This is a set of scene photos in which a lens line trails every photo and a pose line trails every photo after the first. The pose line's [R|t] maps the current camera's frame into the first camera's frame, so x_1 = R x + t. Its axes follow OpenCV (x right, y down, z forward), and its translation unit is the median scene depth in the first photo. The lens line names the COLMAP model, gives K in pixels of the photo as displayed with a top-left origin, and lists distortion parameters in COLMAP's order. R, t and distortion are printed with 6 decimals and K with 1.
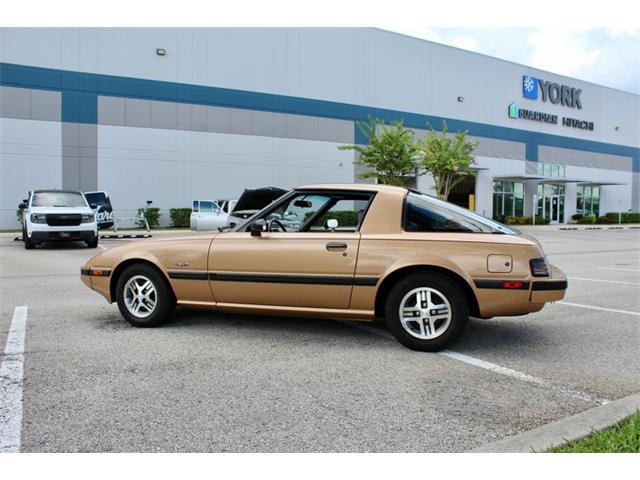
lens RADIAL K [[531.6, 0, 320.0], [0, 531.6, 240.0], [0, 0, 1]] dist [-0.167184, 0.144413]
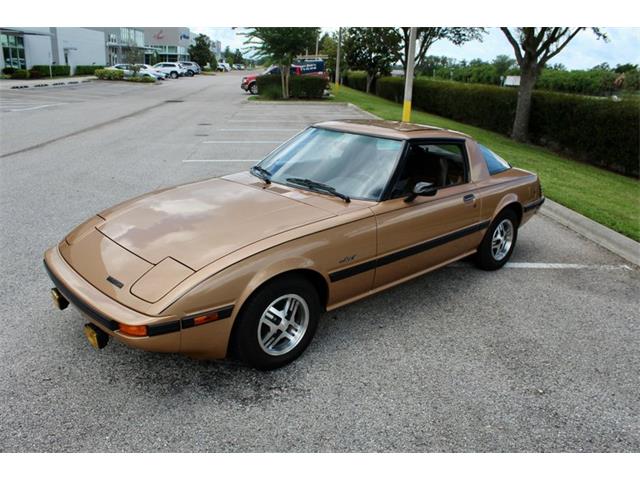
lens RADIAL K [[531.6, 0, 320.0], [0, 531.6, 240.0], [0, 0, 1]] dist [-0.167184, 0.144413]
pose [[0.452467, -0.264529, 0.851645, -0.844031], [0.004068, 0.955595, 0.294655, -0.182809], [-0.891772, -0.129857, 0.433451, 0.681841]]
